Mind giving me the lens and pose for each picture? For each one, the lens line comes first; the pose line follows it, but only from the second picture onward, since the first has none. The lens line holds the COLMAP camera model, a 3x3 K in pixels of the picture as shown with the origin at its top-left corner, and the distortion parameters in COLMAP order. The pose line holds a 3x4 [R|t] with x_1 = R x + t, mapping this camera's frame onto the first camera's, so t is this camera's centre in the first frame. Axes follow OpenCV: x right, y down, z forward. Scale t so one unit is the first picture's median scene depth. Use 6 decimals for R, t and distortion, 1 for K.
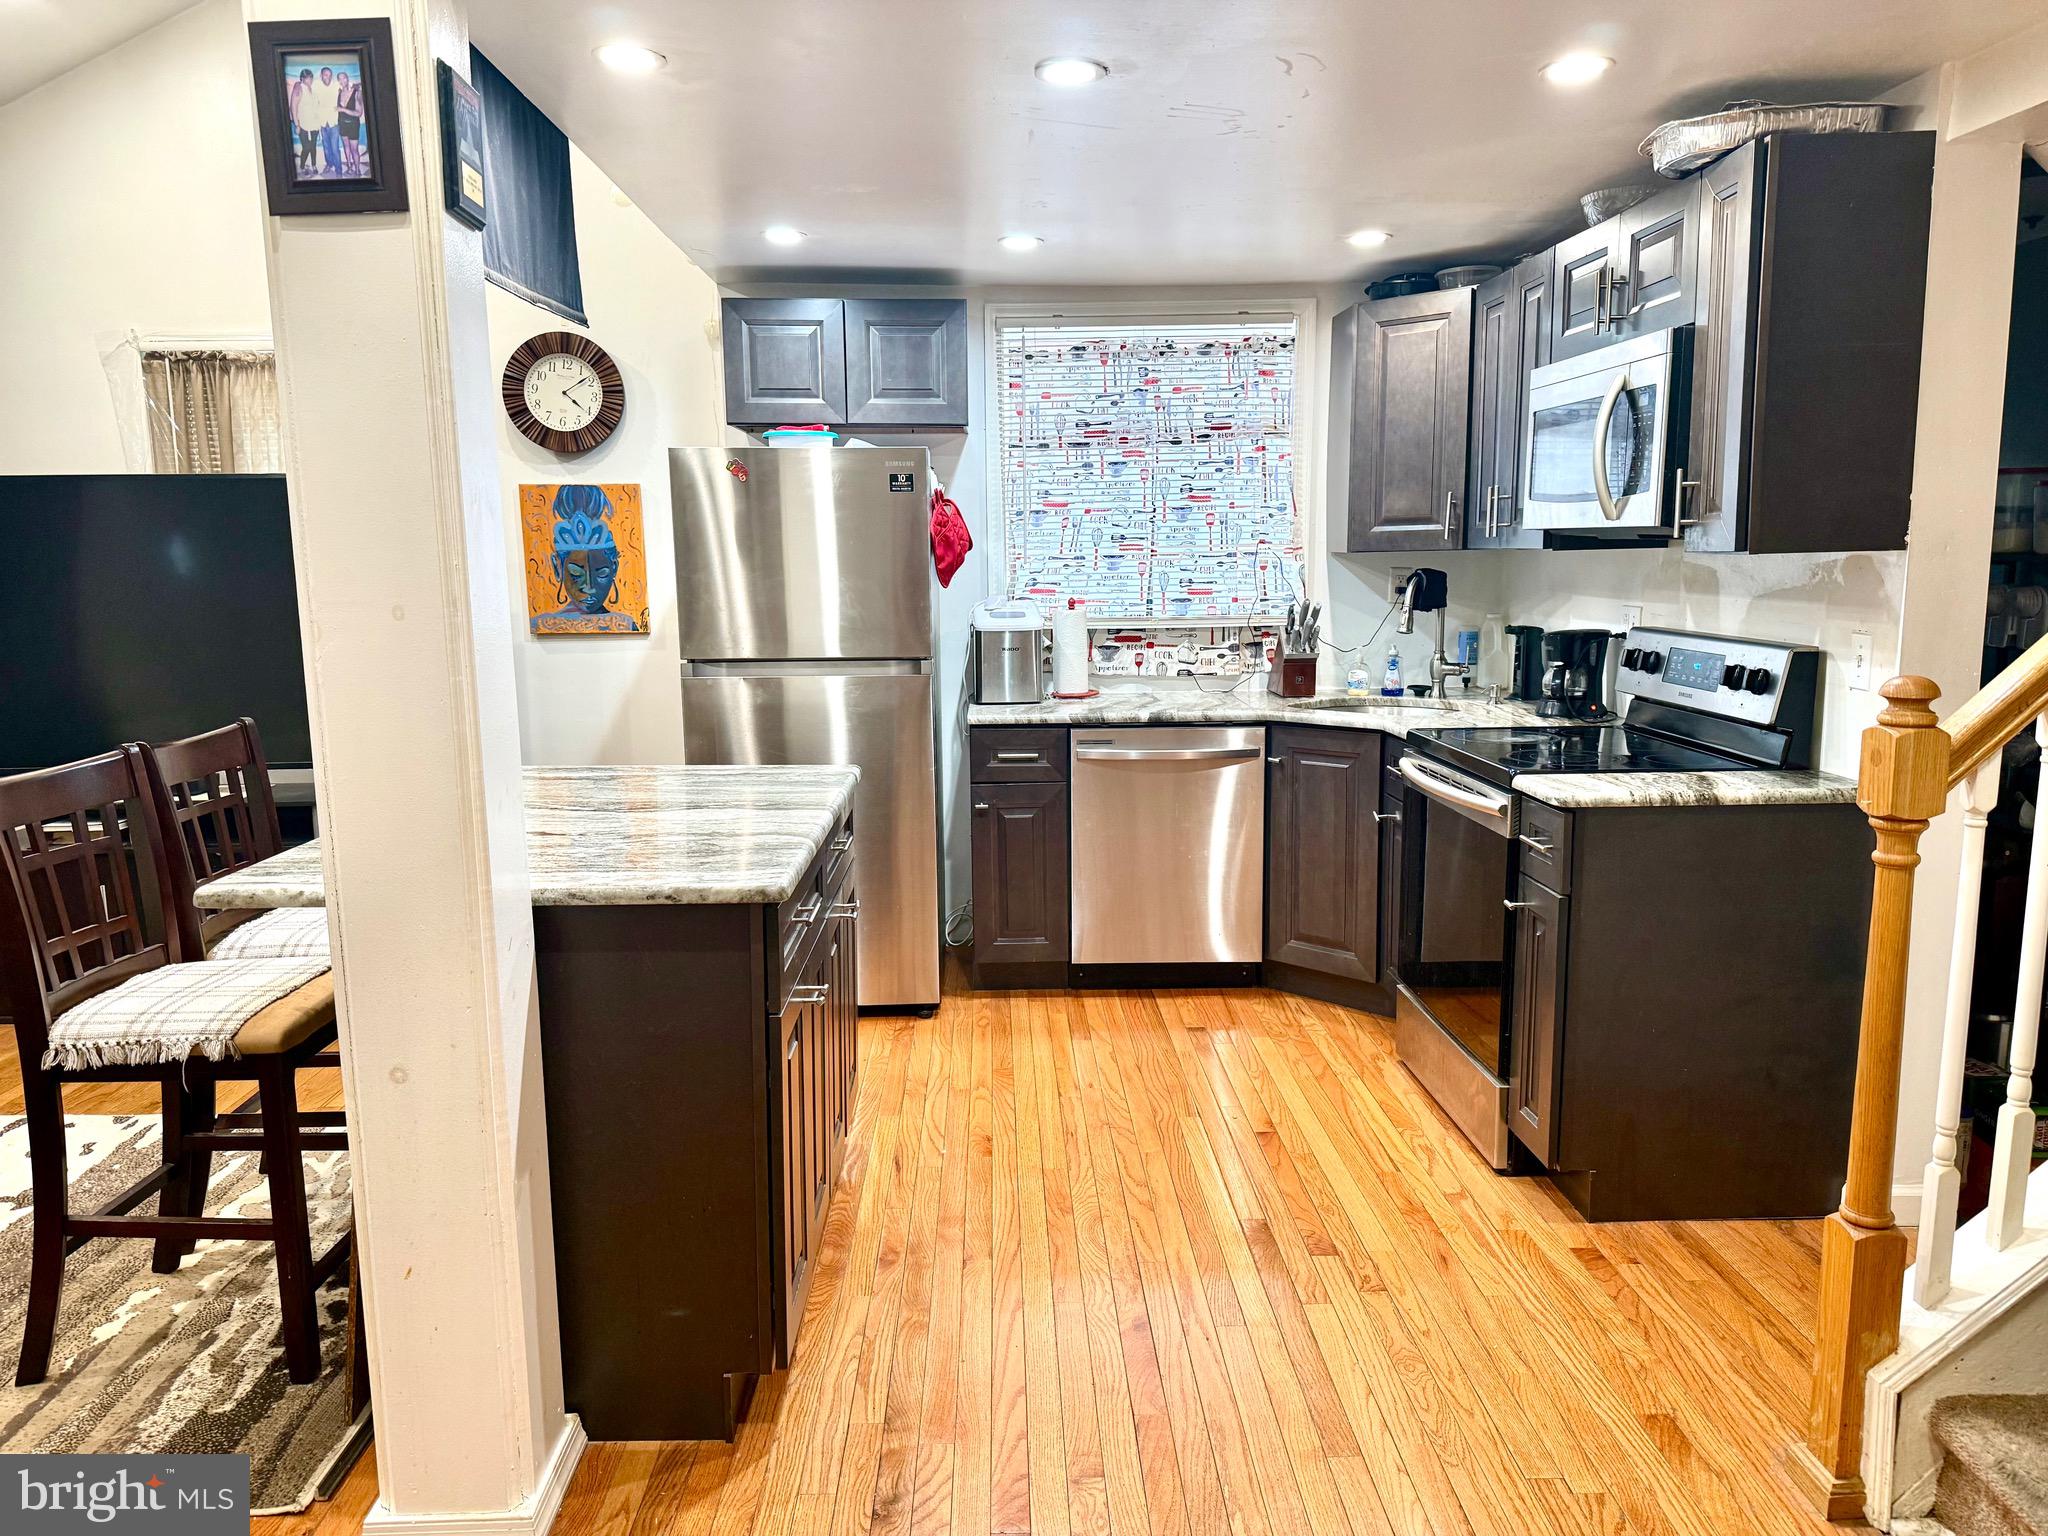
lens RADIAL K [[1404.0, 0, 1044.4], [0, 1404.0, 795.4], [0, 0, 1]] dist [0.077399, -0.103279]
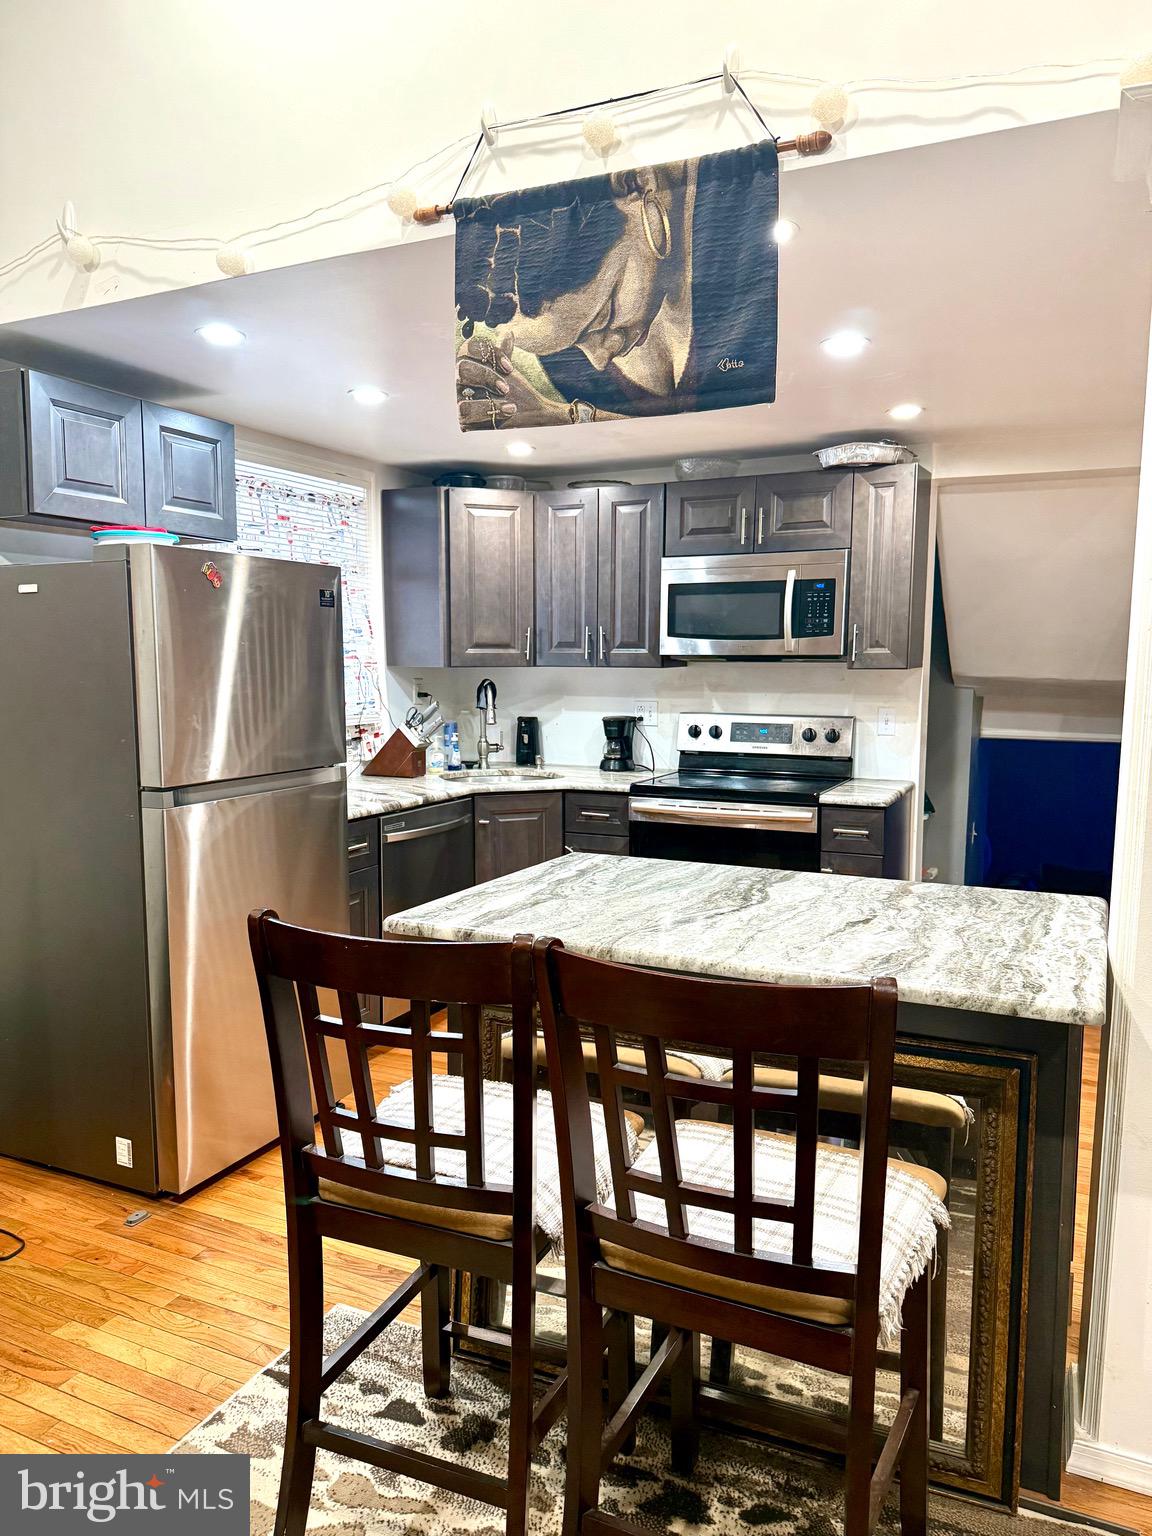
lens RADIAL K [[1104.9, 0, 580.9], [0, 1104.9, 794.8], [0, 0, 1]] dist [0.080306, -0.121640]
pose [[0.416141, -0.103179, 0.903427, -0.711706], [0.147914, 0.987989, 0.044704, -0.080747], [-0.897189, 0.115026, 0.426405, 0.452315]]
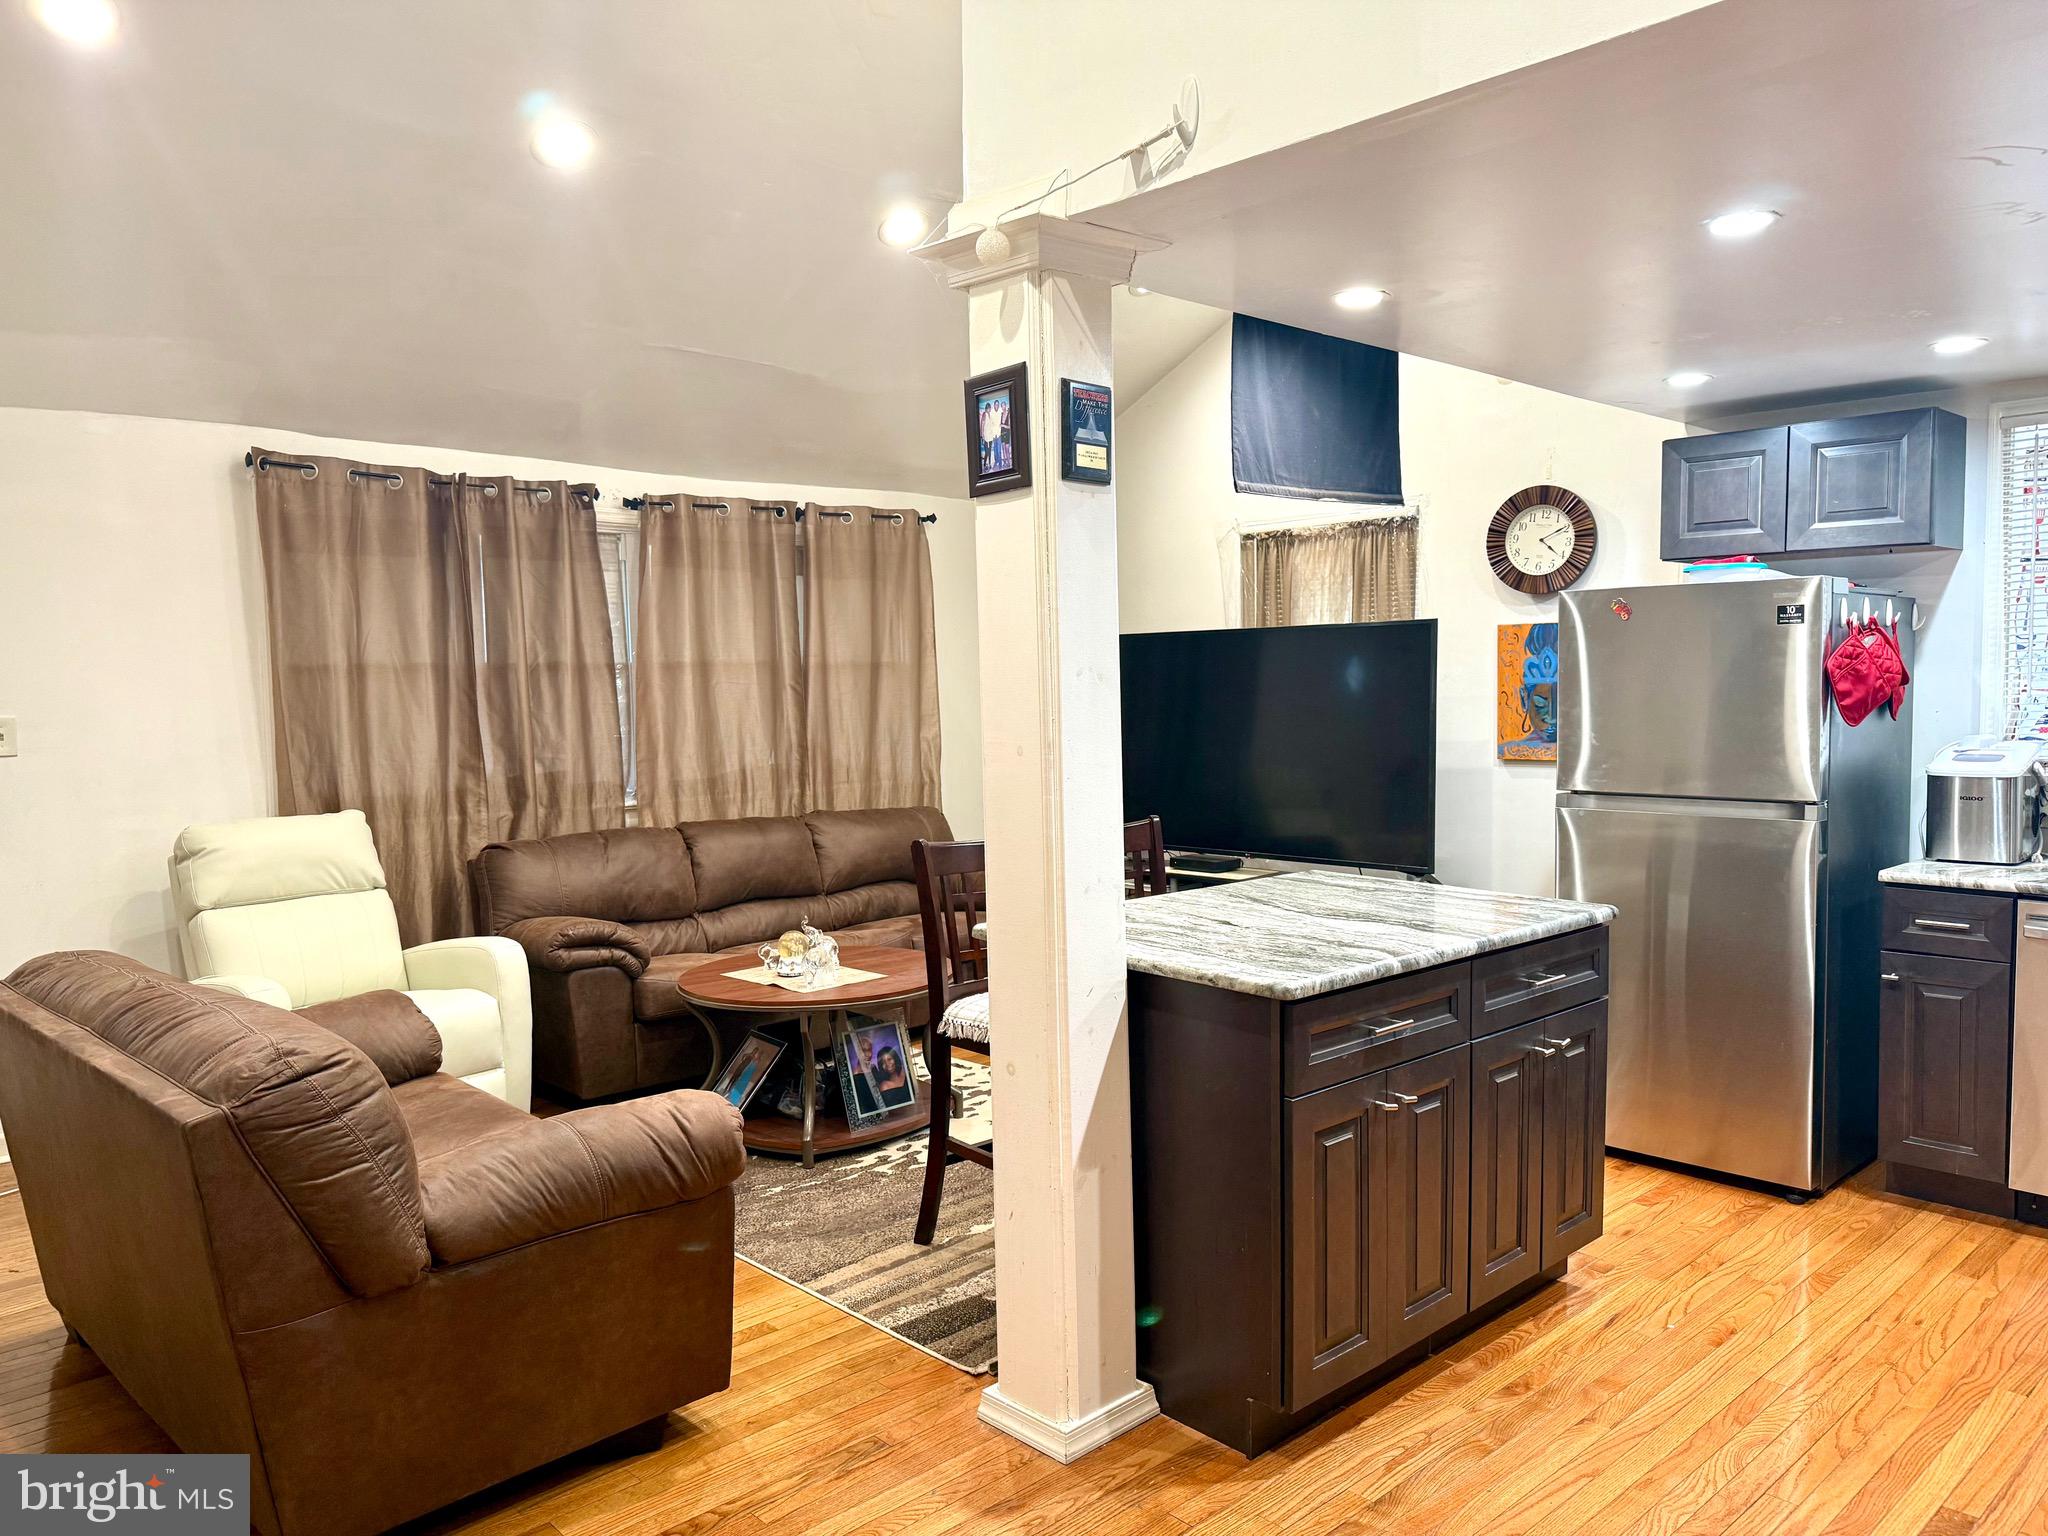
lens RADIAL K [[1404.0, 0, 1044.4], [0, 1404.0, 795.4], [0, 0, 1]] dist [0.077399, -0.103279]
pose [[0.675133, 0.059627, -0.735282, 0.236964], [-0.118778, 0.992510, -0.028575, -0.016090], [0.728070, 0.106628, 0.677159, 0.014134]]
